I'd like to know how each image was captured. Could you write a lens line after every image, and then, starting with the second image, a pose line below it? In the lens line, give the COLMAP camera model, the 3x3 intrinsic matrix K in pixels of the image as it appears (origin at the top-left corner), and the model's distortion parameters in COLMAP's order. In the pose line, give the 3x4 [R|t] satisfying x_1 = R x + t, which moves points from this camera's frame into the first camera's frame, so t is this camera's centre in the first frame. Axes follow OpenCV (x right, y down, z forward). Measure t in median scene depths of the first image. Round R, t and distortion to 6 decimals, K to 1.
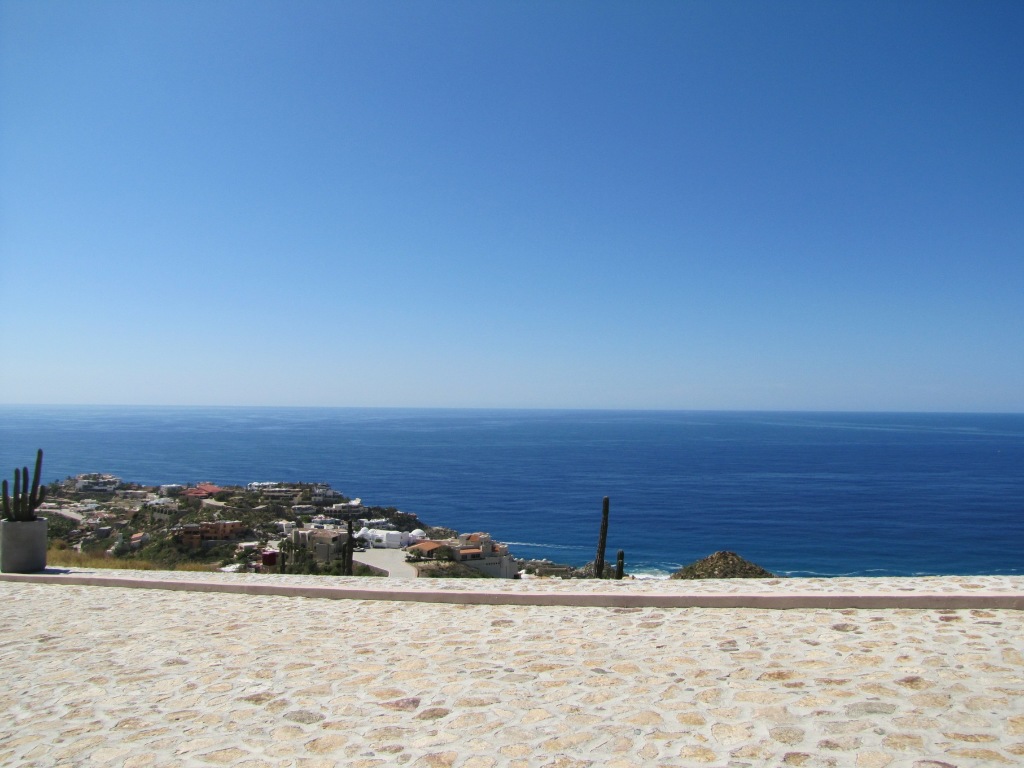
lens RADIAL K [[857.9, 0, 506.2], [0, 857.9, 370.4], [0, 0, 1]] dist [-0.170608, 0.144946]
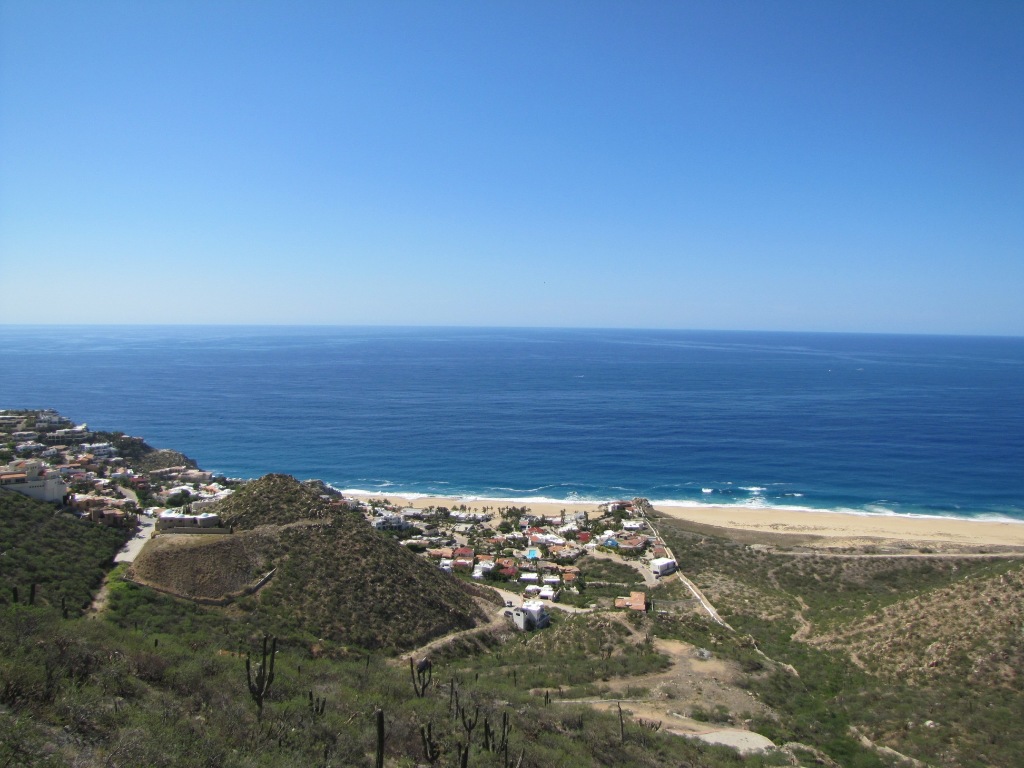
lens RADIAL K [[861.0, 0, 511.9], [0, 861.0, 370.5], [0, 0, 1]] dist [-0.189511, 0.177614]
pose [[0.986255, -0.007928, 0.165043, 0.179798], [-0.008183, 0.995279, 0.096708, -0.016426], [-0.165030, -0.096729, 0.981534, -0.071854]]
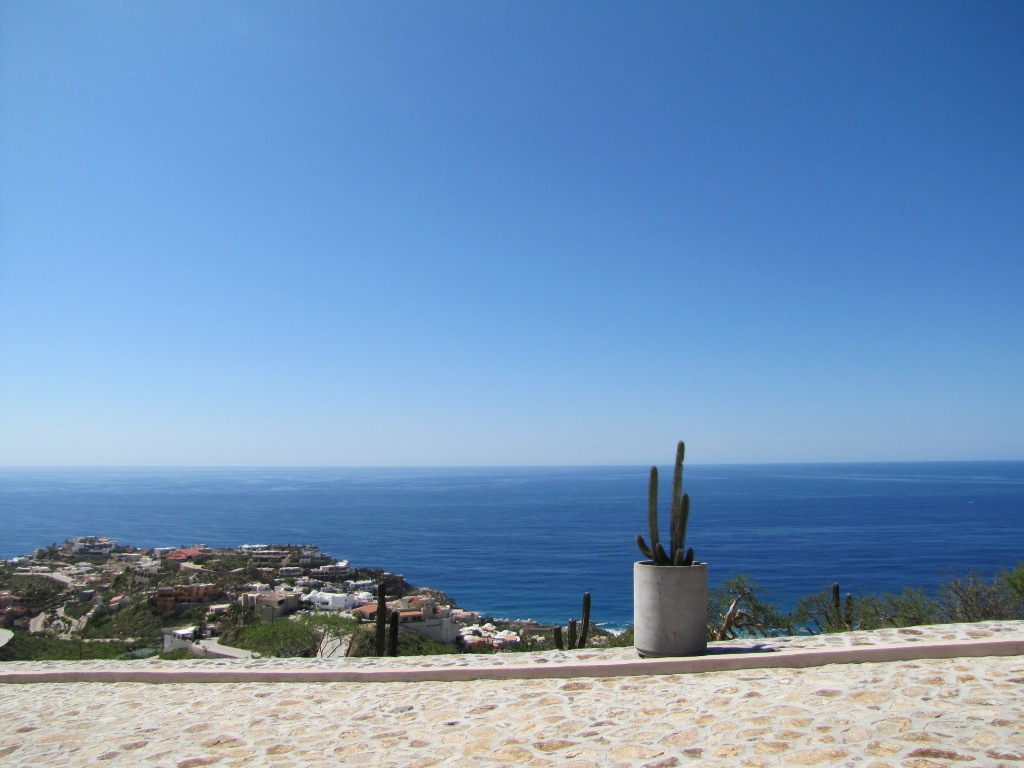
lens RADIAL K [[860.7, 0, 505.6], [0, 860.7, 378.5], [0, 0, 1]] dist [-0.187006, 0.172038]
pose [[0.999699, -0.015372, -0.019126, 0.040066], [0.014256, 0.998261, -0.057191, -0.004797], [0.019972, 0.056901, 0.998180, -0.016645]]
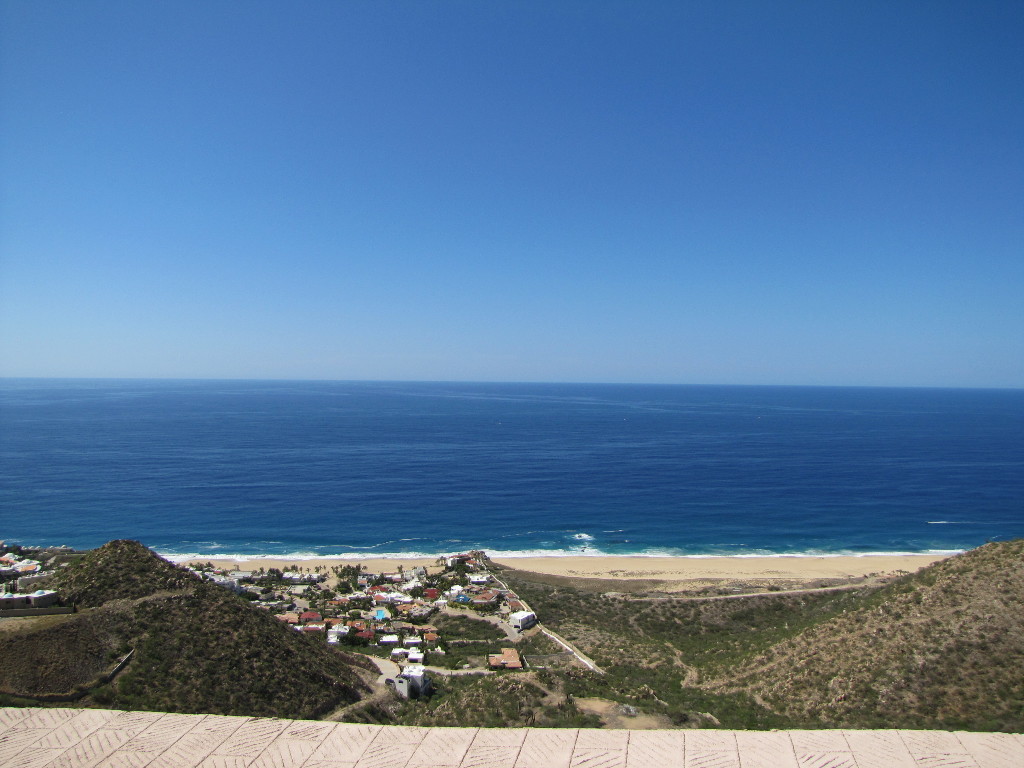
lens RADIAL K [[860.0, 0, 513.3], [0, 860.0, 375.6], [0, 0, 1]] dist [-0.185966, 0.169574]
pose [[0.916255, -0.000276, 0.400595, 0.136261], [-0.016371, 0.999139, 0.038131, -0.010886], [-0.400260, -0.041496, 0.915462, -0.033035]]
